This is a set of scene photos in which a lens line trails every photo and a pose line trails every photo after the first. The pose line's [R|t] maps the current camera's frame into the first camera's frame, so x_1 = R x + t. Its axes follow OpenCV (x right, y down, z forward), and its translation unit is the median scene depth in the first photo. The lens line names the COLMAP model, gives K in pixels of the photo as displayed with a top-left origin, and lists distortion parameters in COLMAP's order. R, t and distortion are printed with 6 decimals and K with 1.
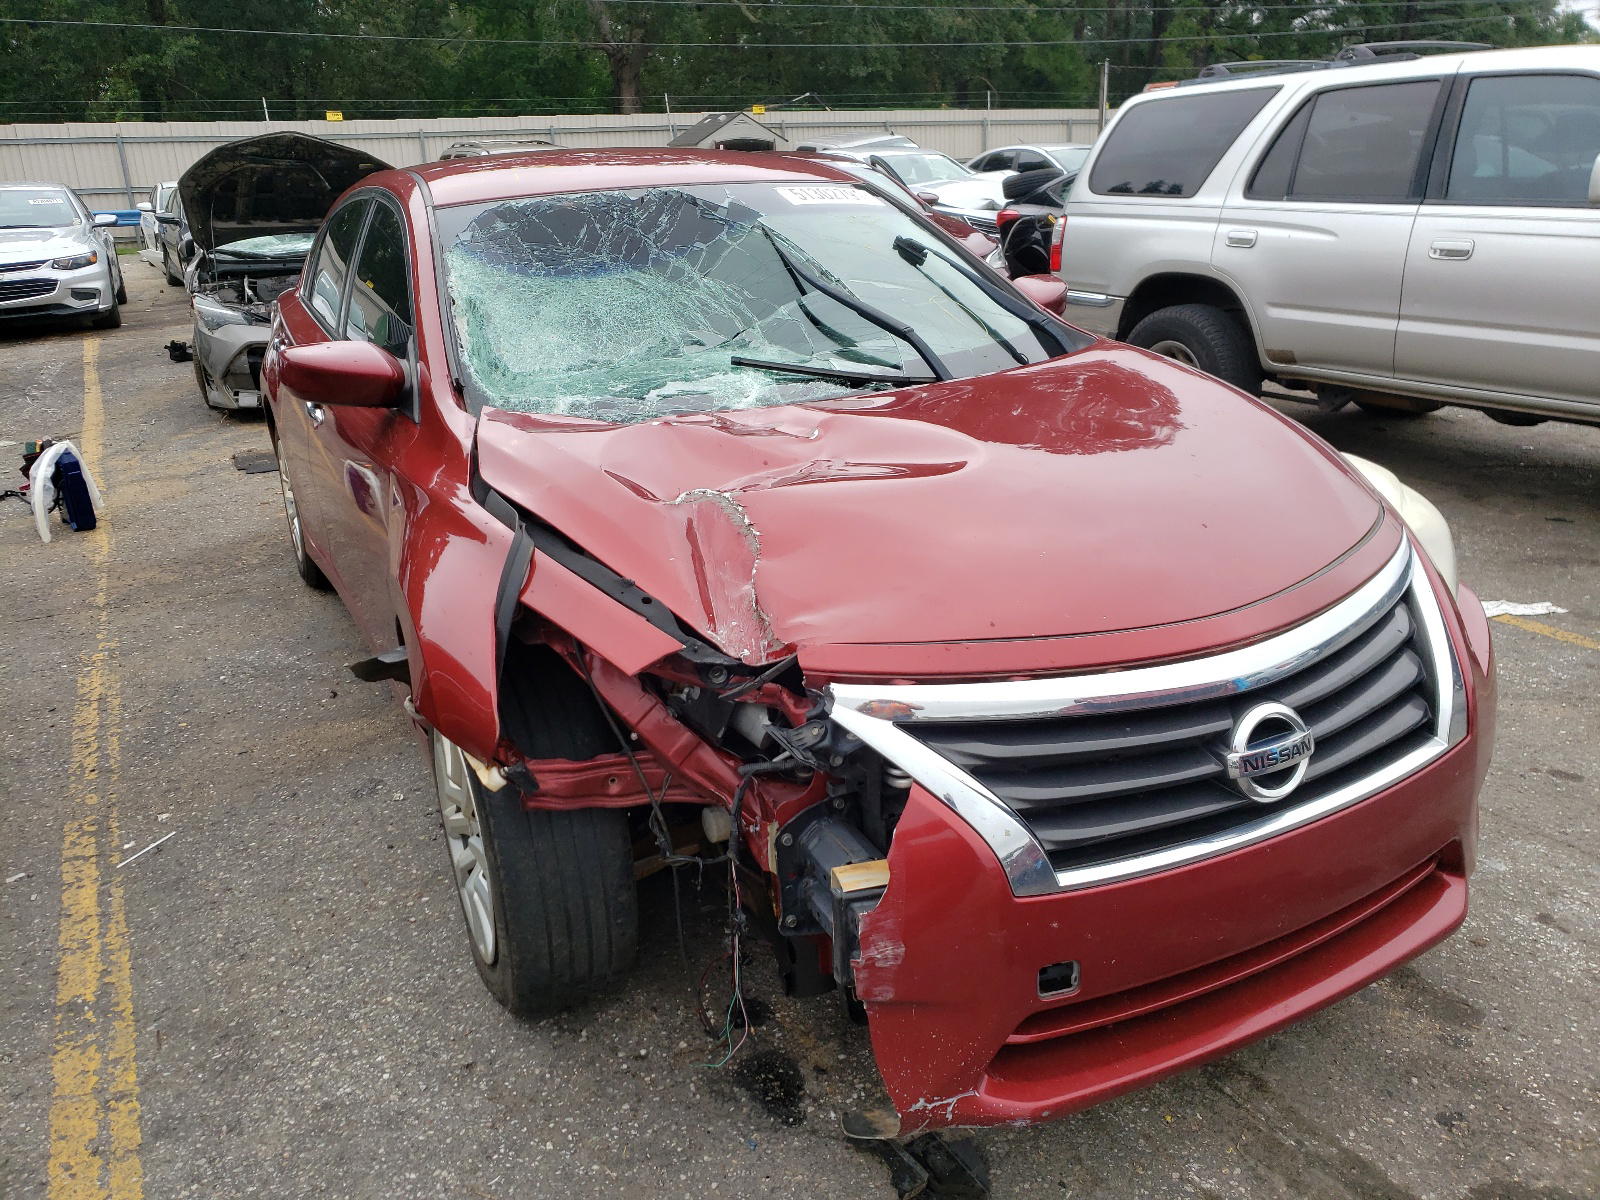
lens RADIAL K [[1278.9, 0, 787.8], [0, 1278.9, 394.0], [0, 0, 1]] dist [0.040915, -0.005165]
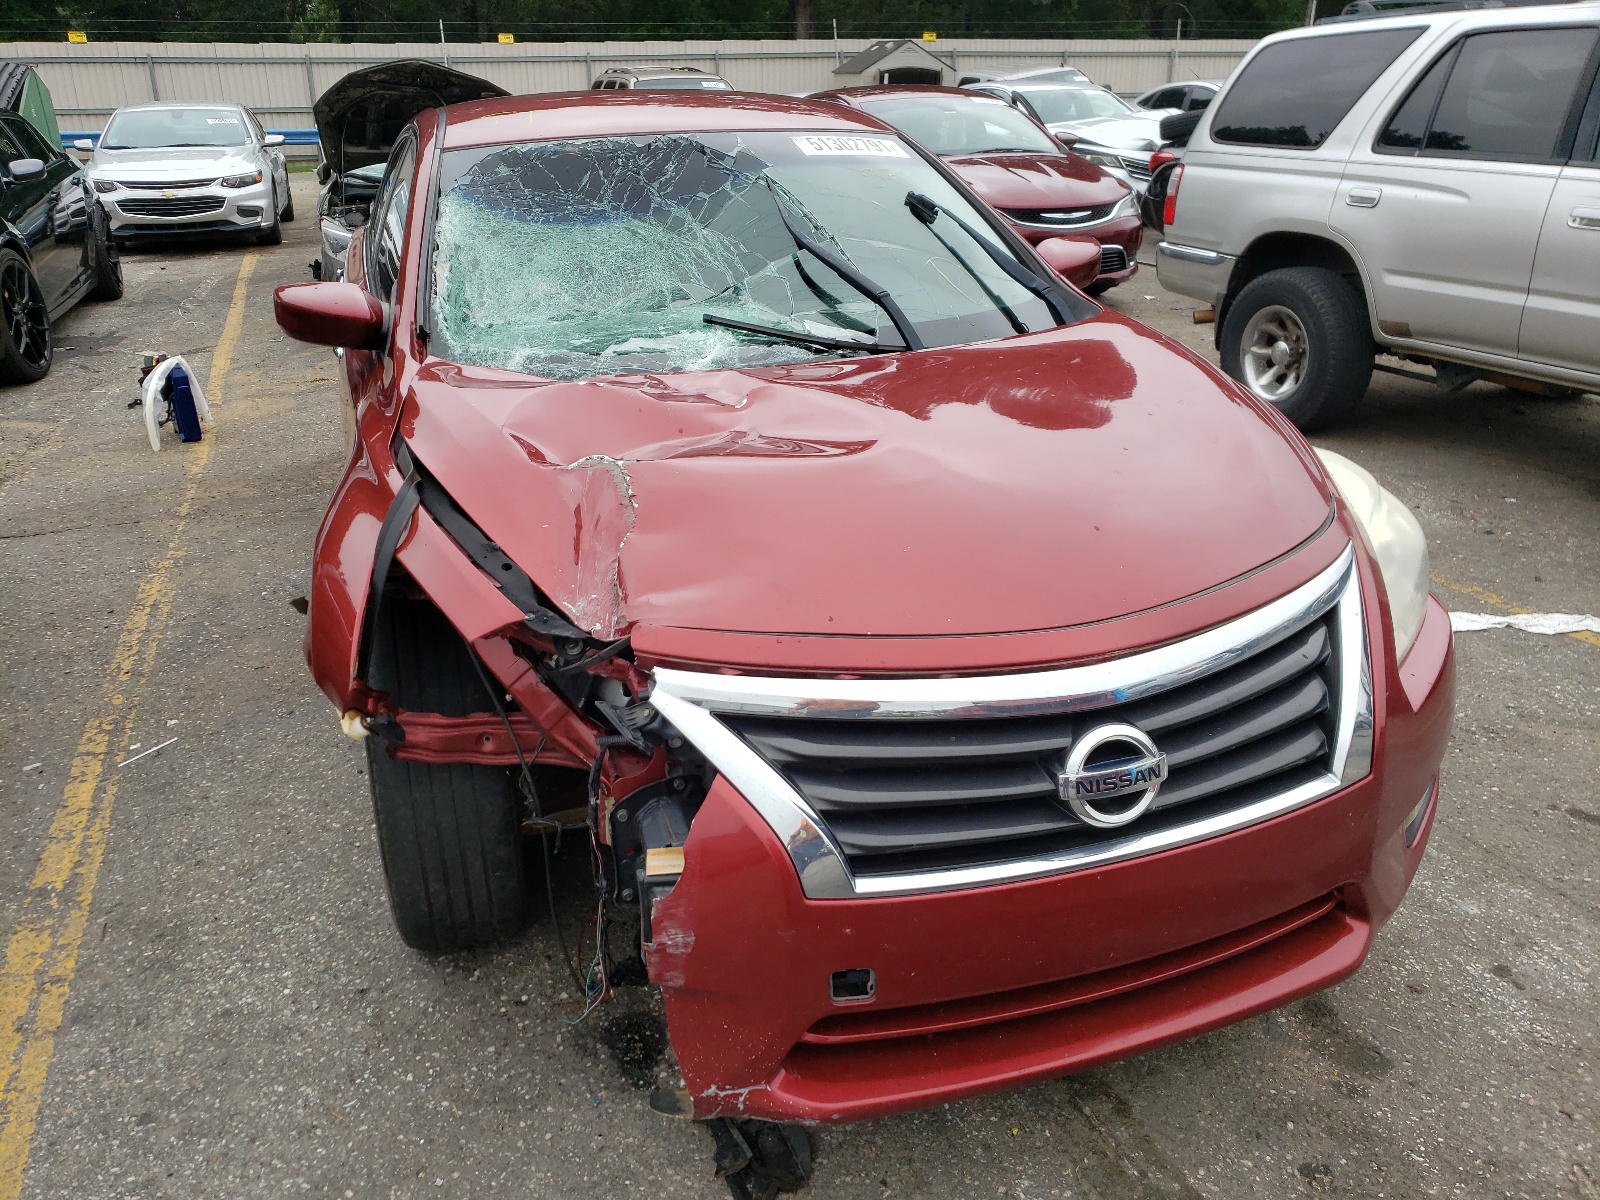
lens RADIAL K [[1302.0, 0, 764.6], [0, 1302.0, 408.8], [0, 0, 1]] dist [0.026876, 0.013354]
pose [[0.988197, 0.054012, -0.143348, 0.176615], [-0.045164, 0.996909, 0.064282, -0.027842], [0.146377, -0.057049, 0.987582, 0.025801]]
